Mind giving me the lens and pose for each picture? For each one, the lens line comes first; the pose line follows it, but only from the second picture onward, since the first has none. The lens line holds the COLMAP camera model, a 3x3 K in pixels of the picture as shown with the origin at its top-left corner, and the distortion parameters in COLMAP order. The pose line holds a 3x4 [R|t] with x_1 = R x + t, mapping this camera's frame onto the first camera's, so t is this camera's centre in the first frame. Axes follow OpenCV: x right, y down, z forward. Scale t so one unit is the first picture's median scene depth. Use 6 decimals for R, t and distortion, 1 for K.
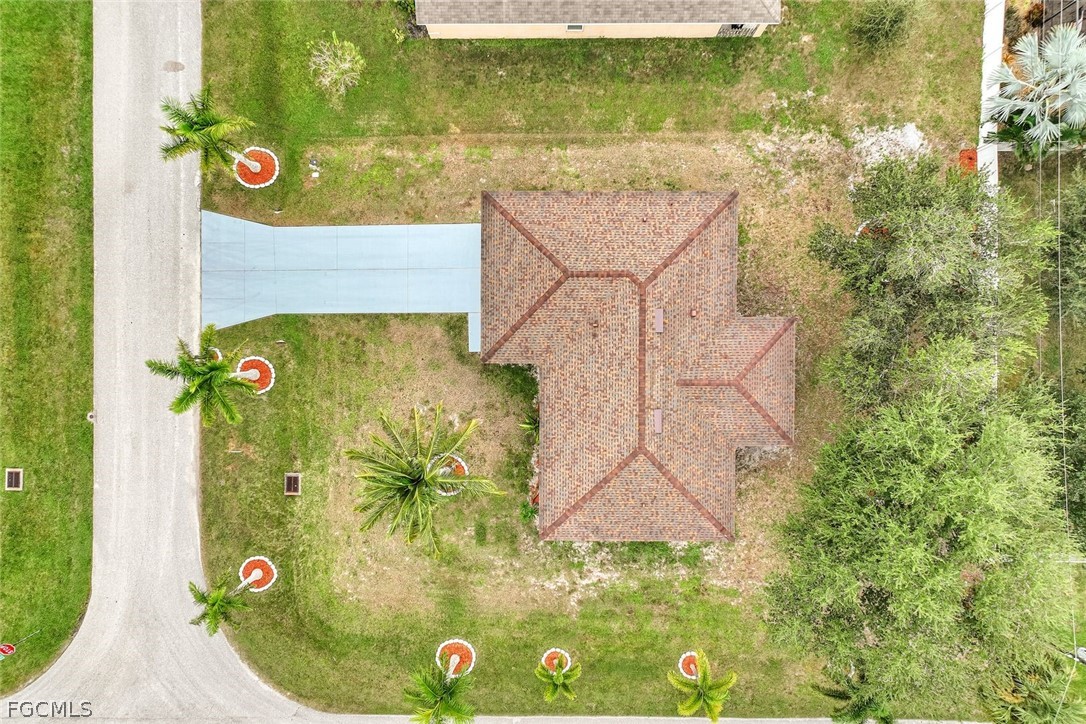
lens RADIAL K [[778.3, 0, 543.0], [0, 778.3, 362.0], [0, 0, 1]] dist [0.004787, 0.015353]
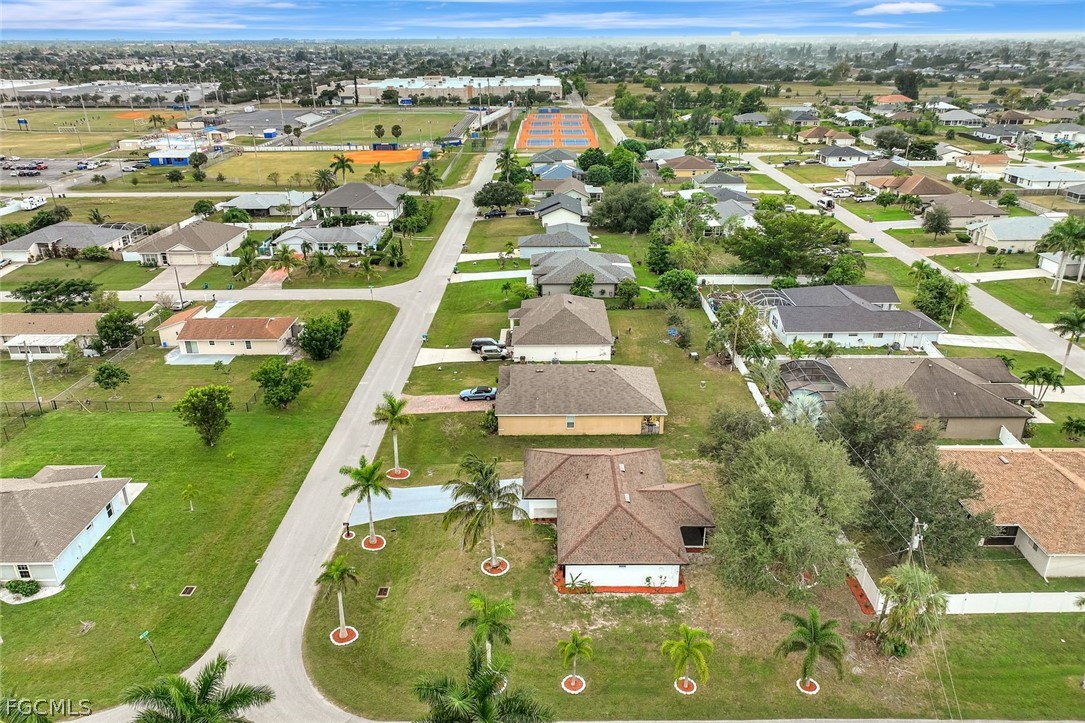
lens RADIAL K [[777.6, 0, 542.5], [0, 777.6, 361.5], [0, 0, 1]] dist [0.004787, 0.015353]
pose [[0.999987, 0.004202, 0.002871, -0.037785], [0.001102, 0.372033, -0.928219, 1.354654], [-0.004968, 0.928210, 0.372023, 0.083236]]
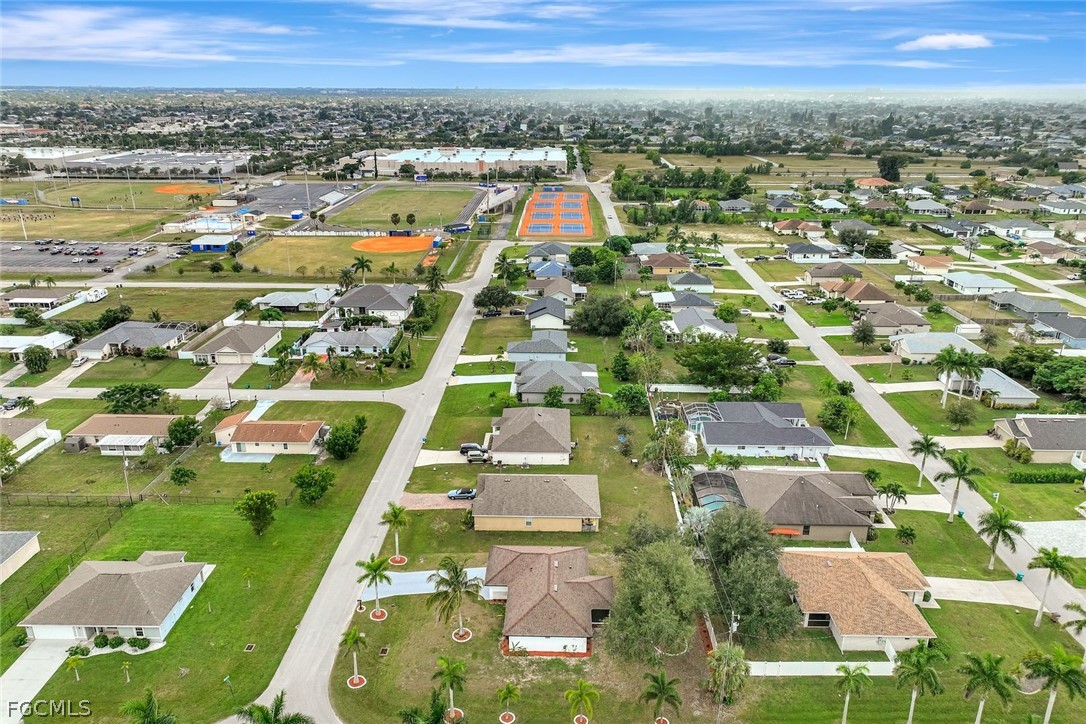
lens RADIAL K [[778.3, 0, 543.0], [0, 778.3, 362.0], [0, 0, 1]] dist [0.004787, 0.015353]
pose [[0.999711, 0.020446, -0.012644, 0.109916], [-0.018555, 0.321891, -0.946595, 1.896005], [-0.015284, 0.946556, 0.322177, -0.398095]]
